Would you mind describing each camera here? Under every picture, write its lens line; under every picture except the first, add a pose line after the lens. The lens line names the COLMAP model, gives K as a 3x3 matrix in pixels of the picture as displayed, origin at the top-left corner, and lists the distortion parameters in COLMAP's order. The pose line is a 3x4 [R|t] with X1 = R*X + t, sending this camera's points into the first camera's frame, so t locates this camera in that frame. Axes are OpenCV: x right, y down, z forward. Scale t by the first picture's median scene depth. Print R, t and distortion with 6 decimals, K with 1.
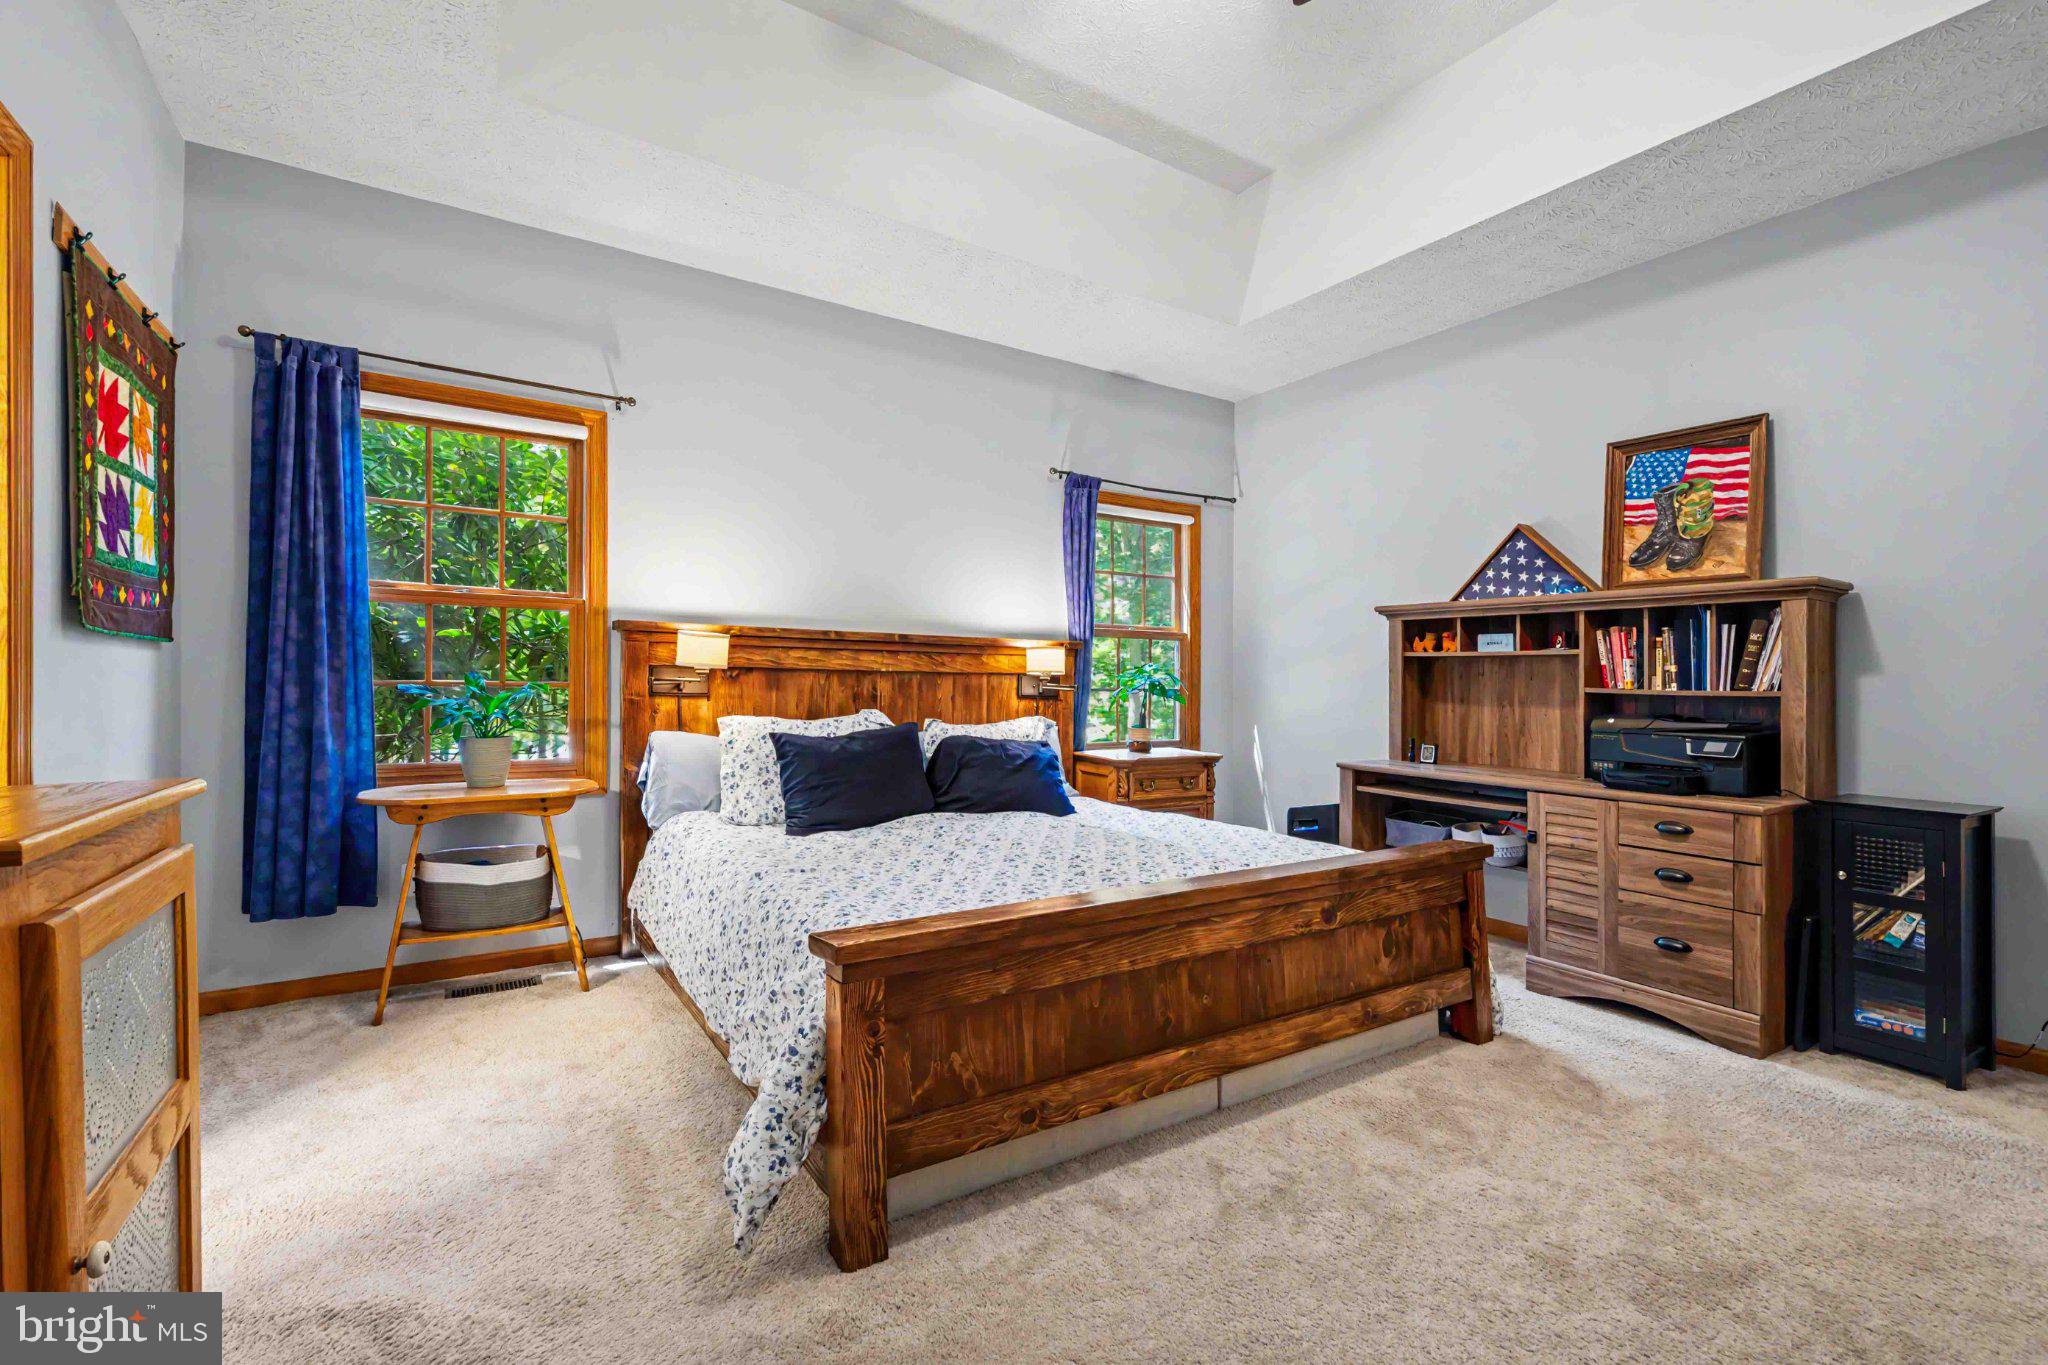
lens RADIAL K [[914.1, 0, 1032.7], [0, 914.1, 674.2], [0, 0, 1]] dist [0.016398, -0.002344]
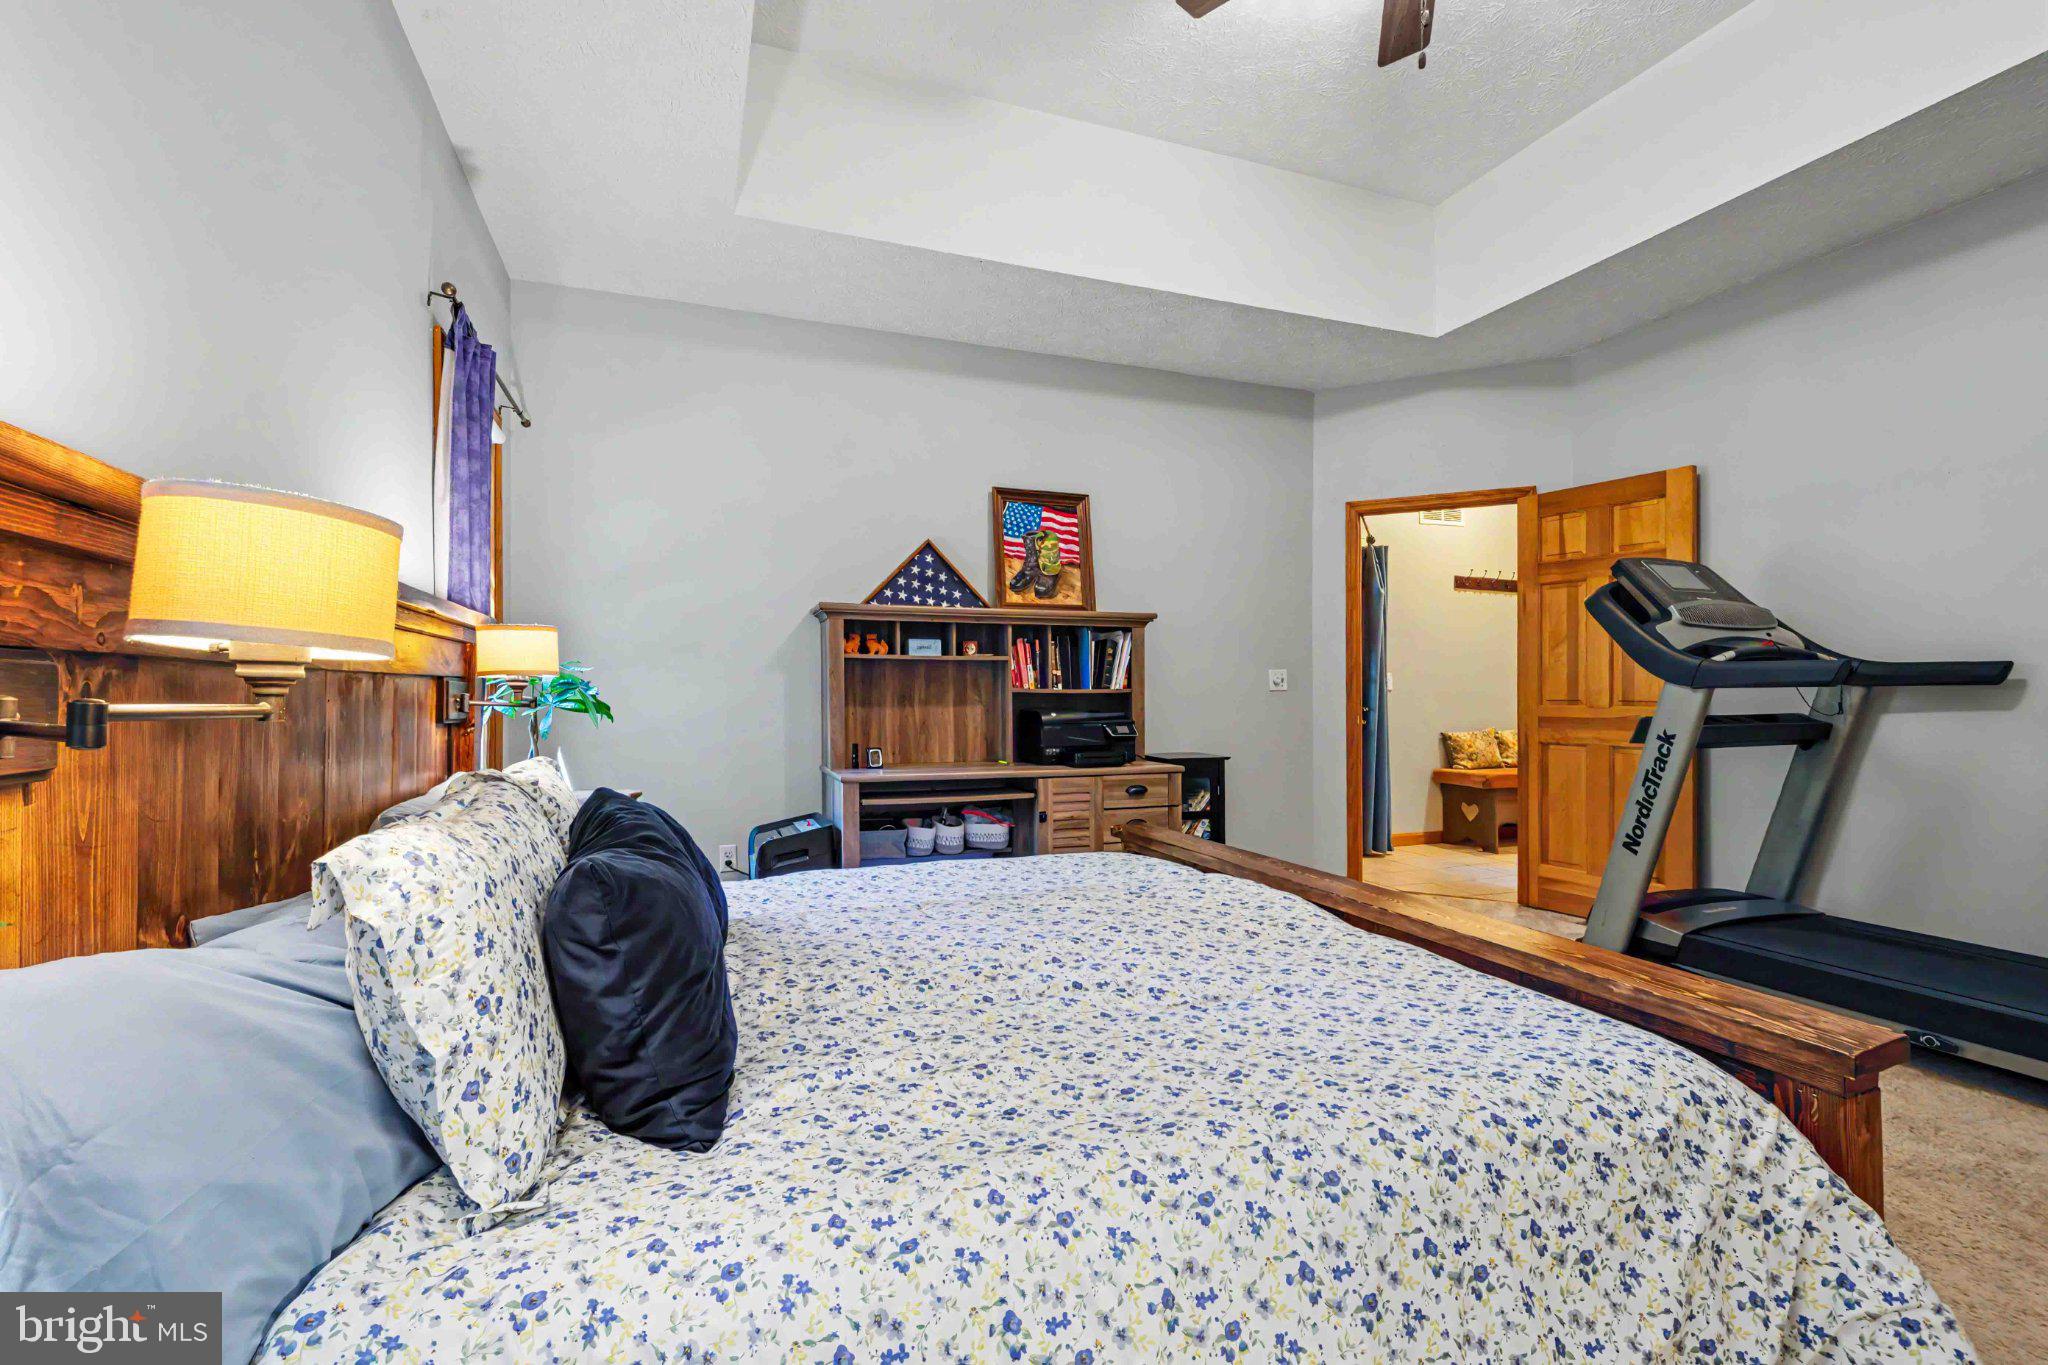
lens RADIAL K [[914.1, 0, 1026.4], [0, 914.1, 676.7], [0, 0, 1]] dist [0.016398, -0.002344]
pose [[0.215485, -0.001944, 0.976505, -0.541983], [-0.000903, 0.999997, 0.002190, -0.003129], [-0.976507, -0.001354, 0.215483, 0.699545]]
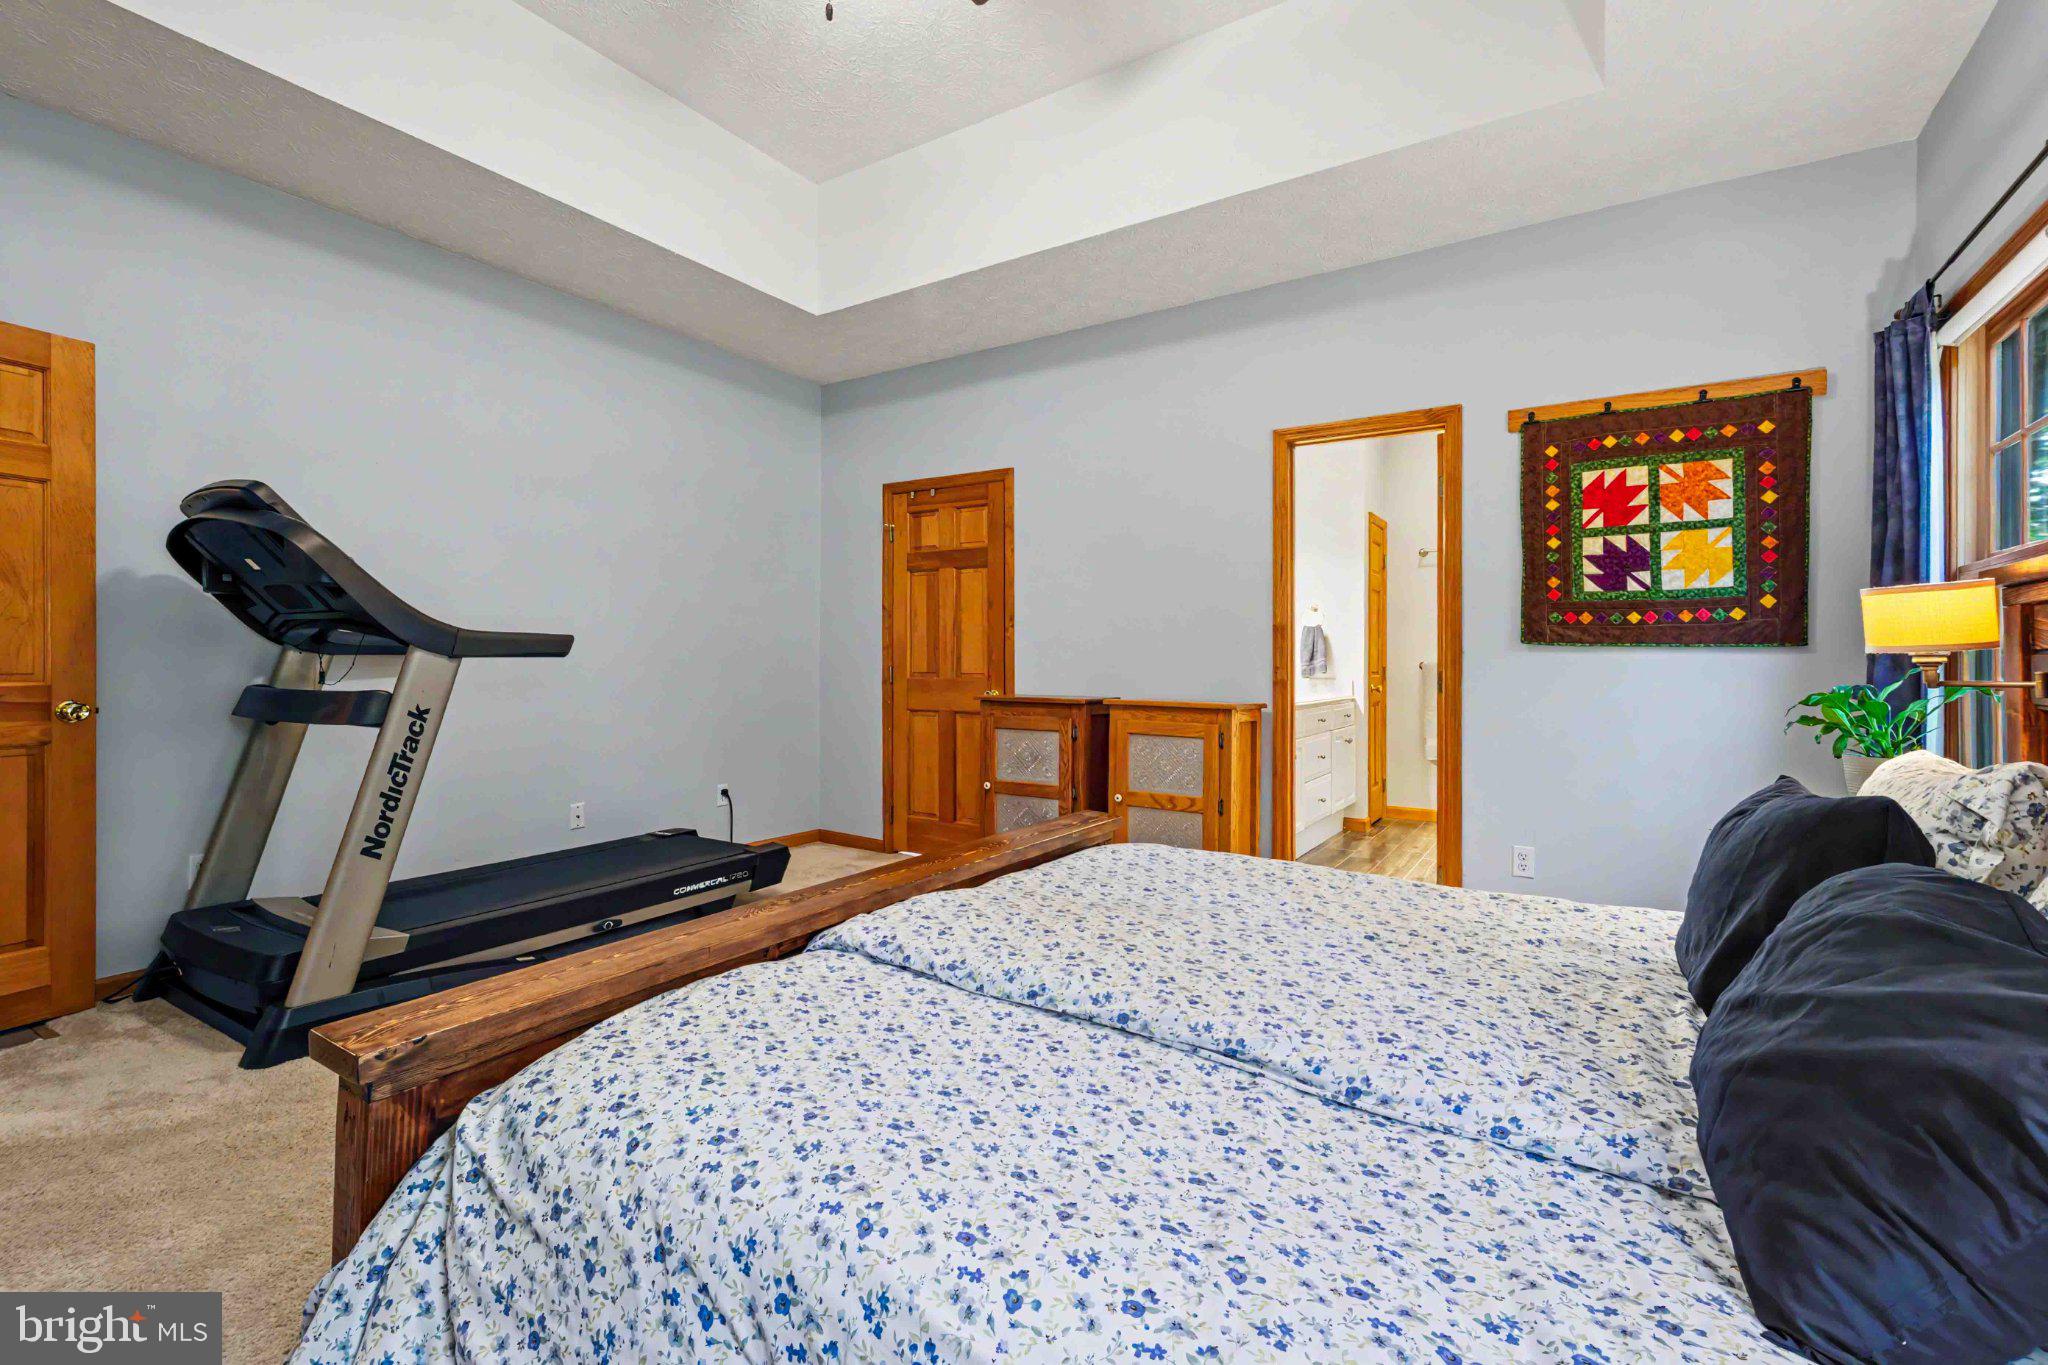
lens RADIAL K [[914.1, 0, 1023.3], [0, 914.1, 653.8], [0, 0, 1]] dist [0.016398, -0.002344]
pose [[-0.920895, -0.026240, -0.388927, 0.269107], [-0.020618, 0.999614, -0.018621, 0.010413], [0.389266, -0.009129, -0.921080, 1.189302]]
